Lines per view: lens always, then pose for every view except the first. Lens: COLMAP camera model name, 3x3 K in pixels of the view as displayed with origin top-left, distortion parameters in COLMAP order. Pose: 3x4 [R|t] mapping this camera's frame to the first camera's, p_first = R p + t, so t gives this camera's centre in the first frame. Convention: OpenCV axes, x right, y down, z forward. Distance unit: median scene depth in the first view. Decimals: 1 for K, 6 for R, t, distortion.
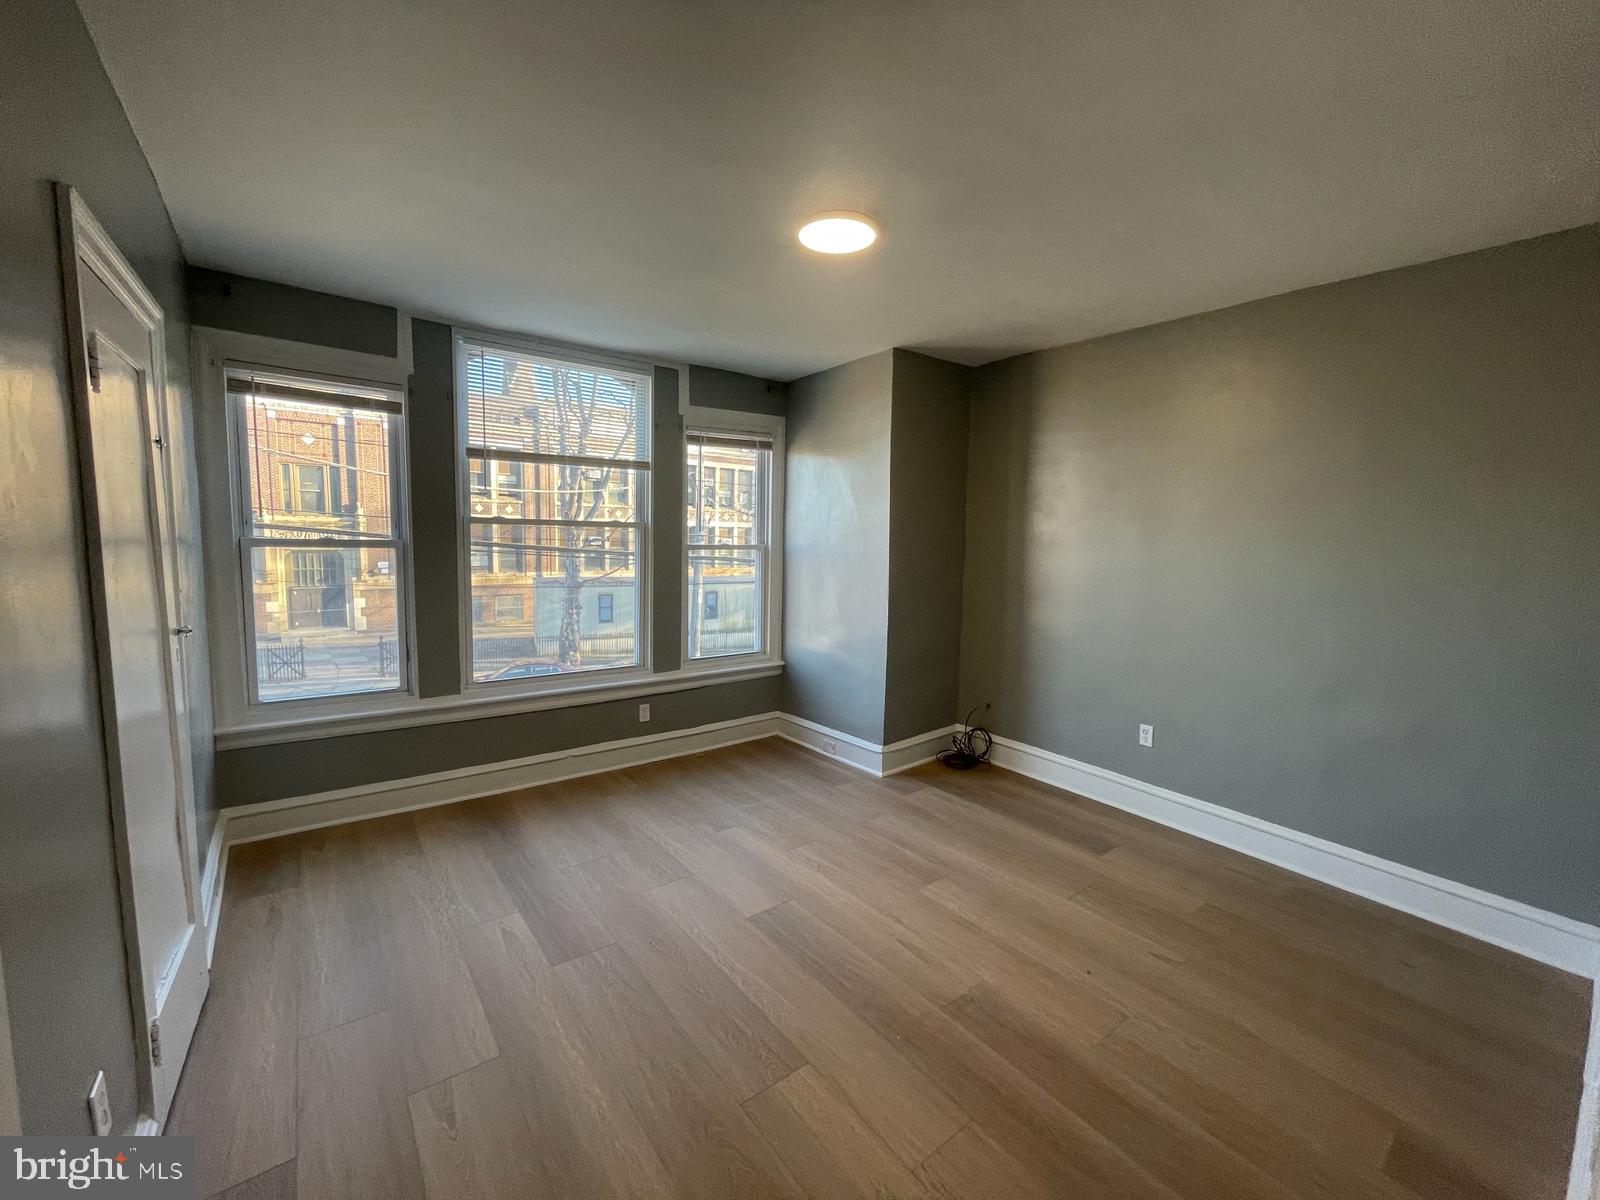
lens RADIAL K [[646.1, 0, 801.1], [0, 646.1, 597.4], [0, 0, 1]] dist [-0.002019, 0.000081]
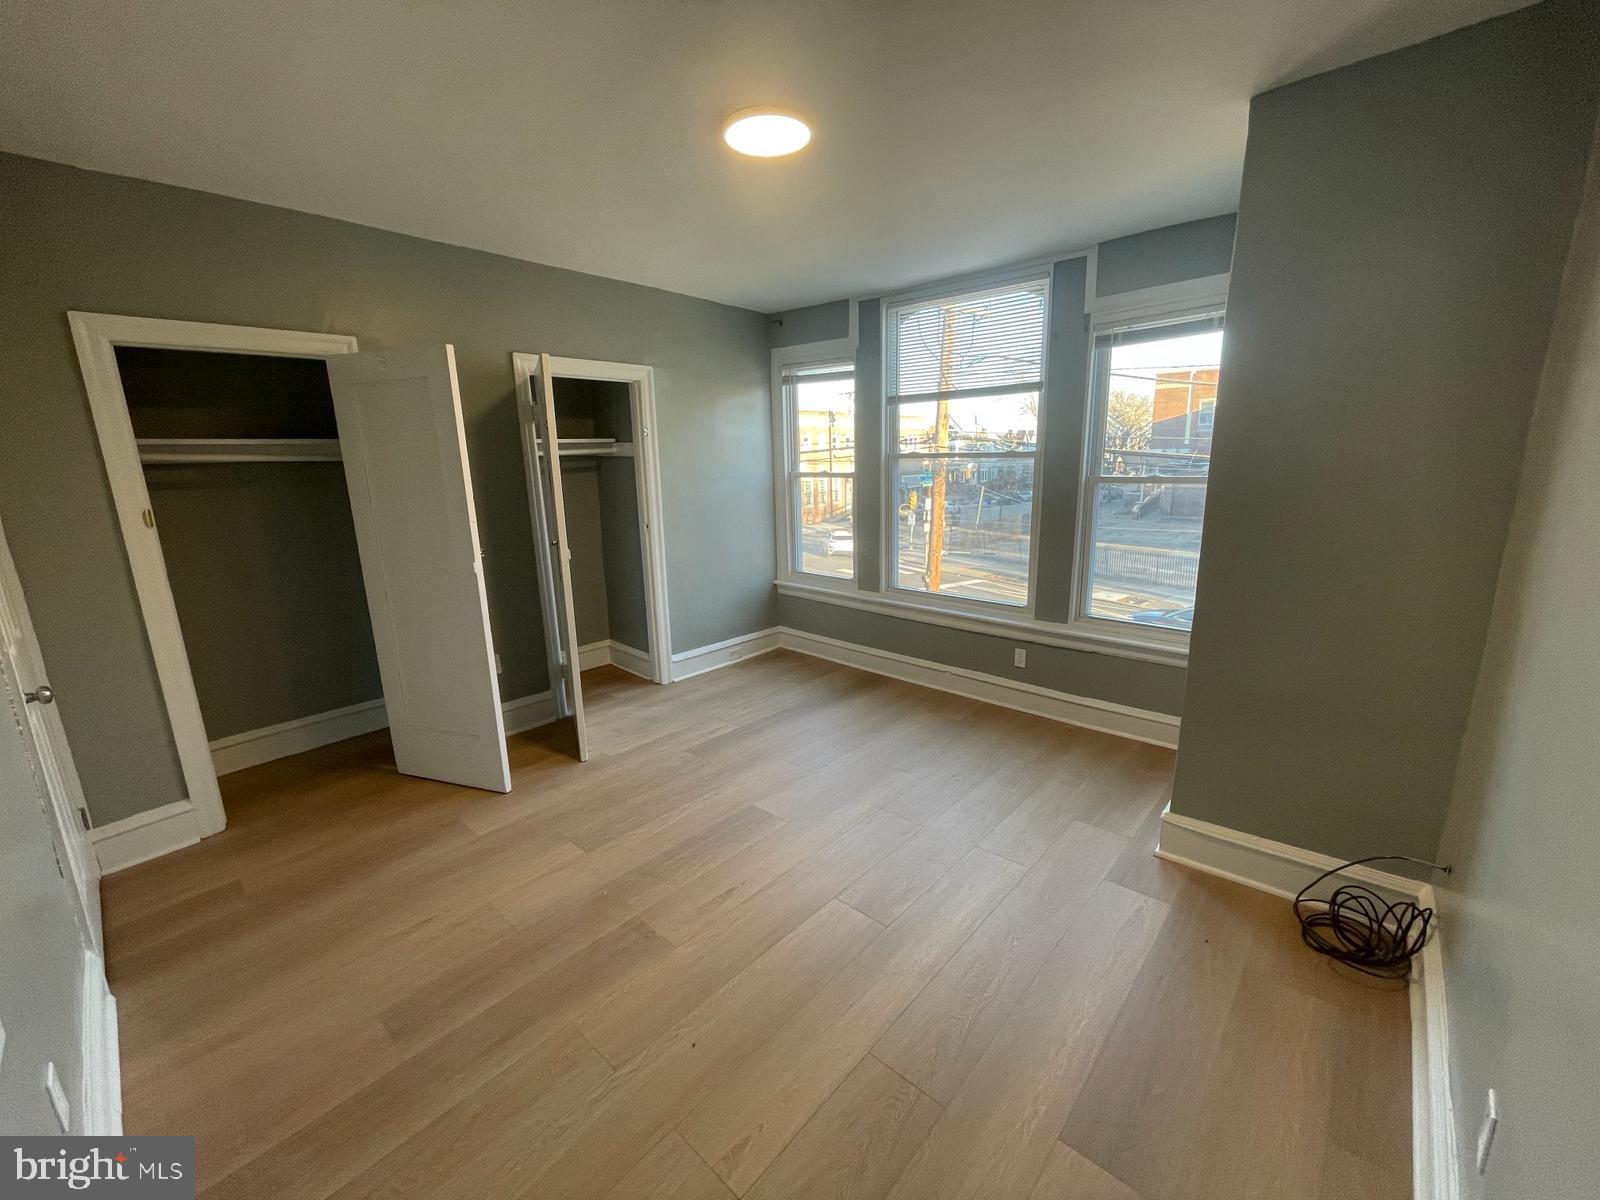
lens RADIAL K [[646.1, 0, 797.1], [0, 646.1, 595.4], [0, 0, 1]] dist [-0.002019, 0.000081]
pose [[0.179172, 0.184941, -0.966279, 0.667901], [-0.071735, 0.982014, 0.174651, -0.057848], [0.981199, 0.038023, 0.189216, 0.568859]]
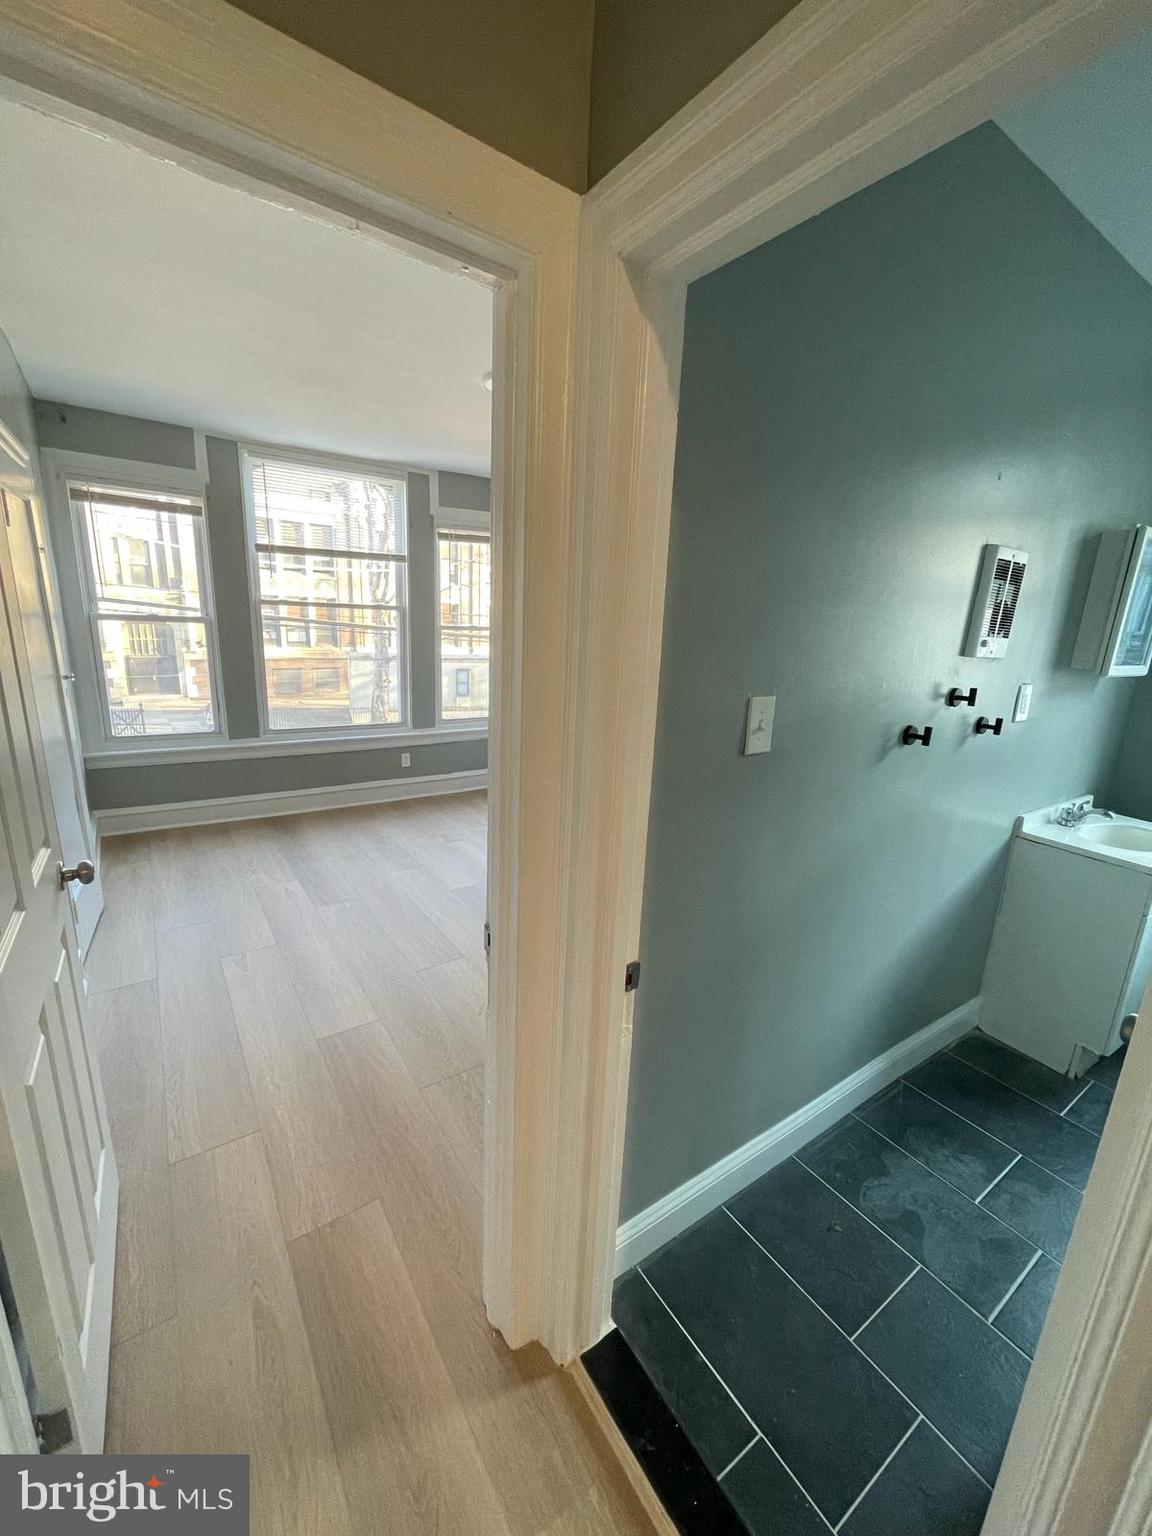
lens RADIAL K [[620.2, 0, 581.0], [0, 620.2, 769.9], [0, 0, 1]] dist [-0.002019, 0.000081]
pose [[0.998631, 0.033386, -0.040256, 0.171594], [-0.027241, 0.989122, 0.144552, 0.013469], [0.044645, -0.143258, 0.988678, -0.219789]]
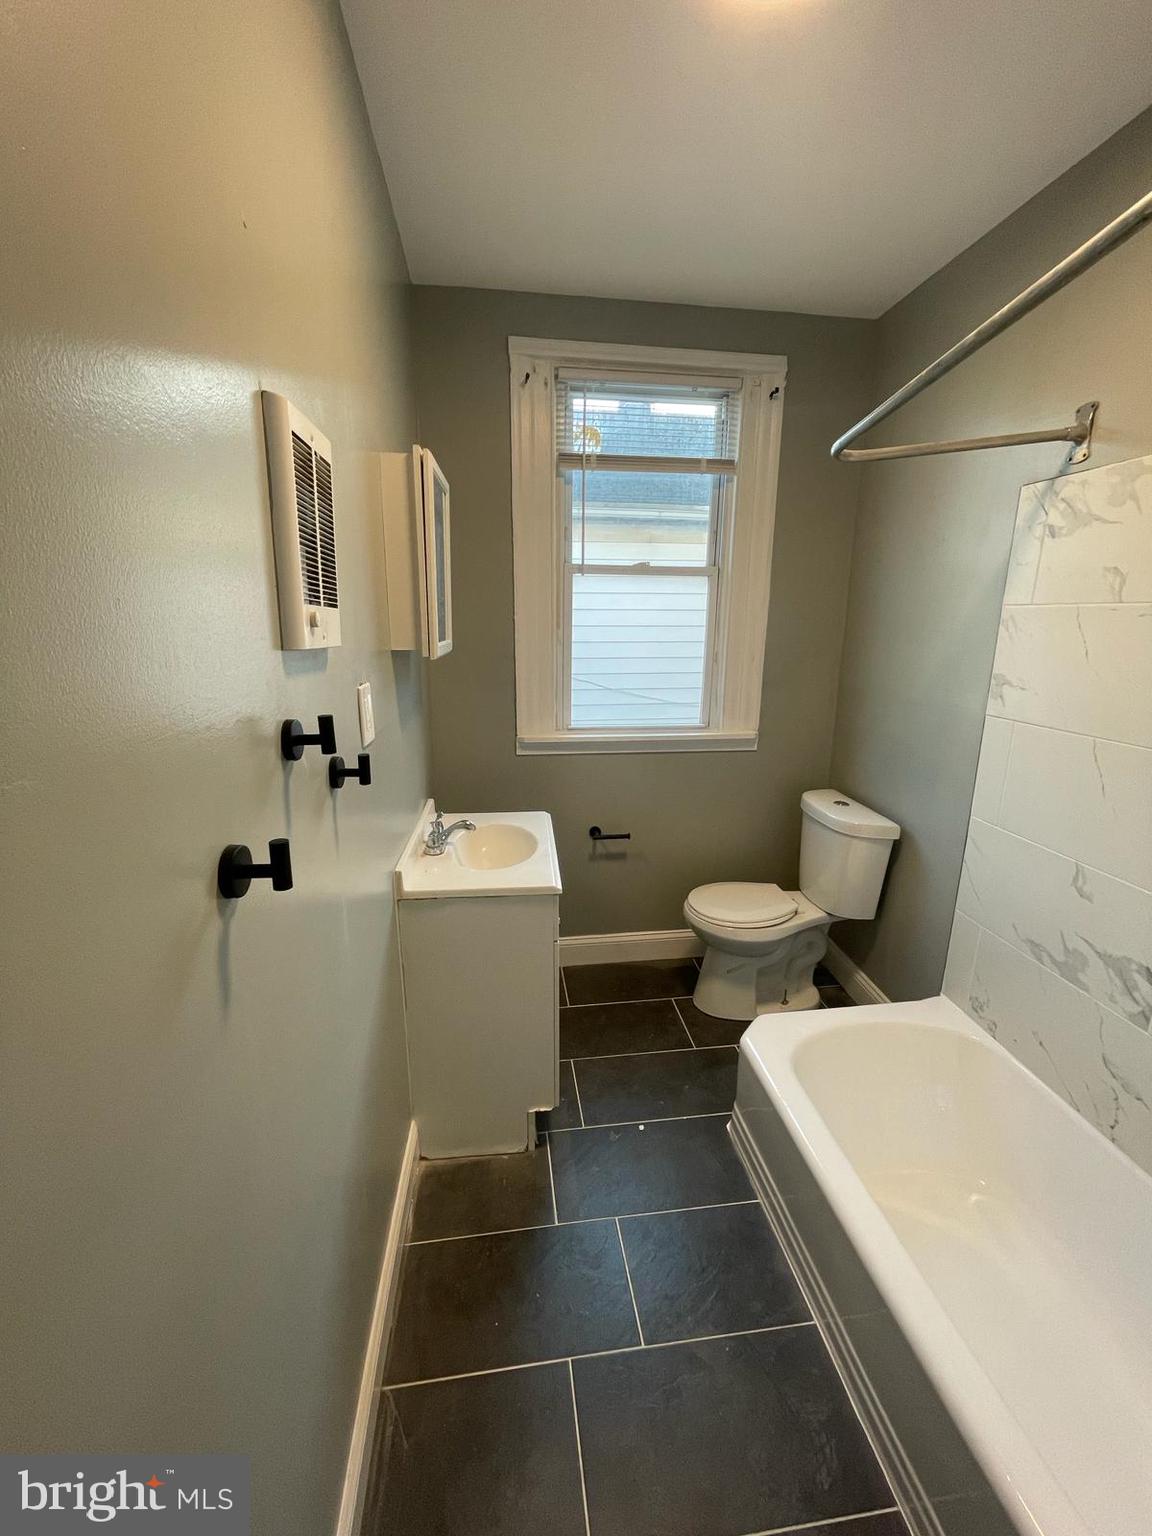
lens RADIAL K [[620.2, 0, 580.6], [0, 620.2, 770.6], [0, 0, 1]] dist [-0.002019, 0.000081]
pose [[0.505080, -0.213253, 0.836312, 1.134155], [0.097341, 0.976886, 0.190311, -0.099885], [-0.857566, -0.014714, 0.514164, 1.910915]]
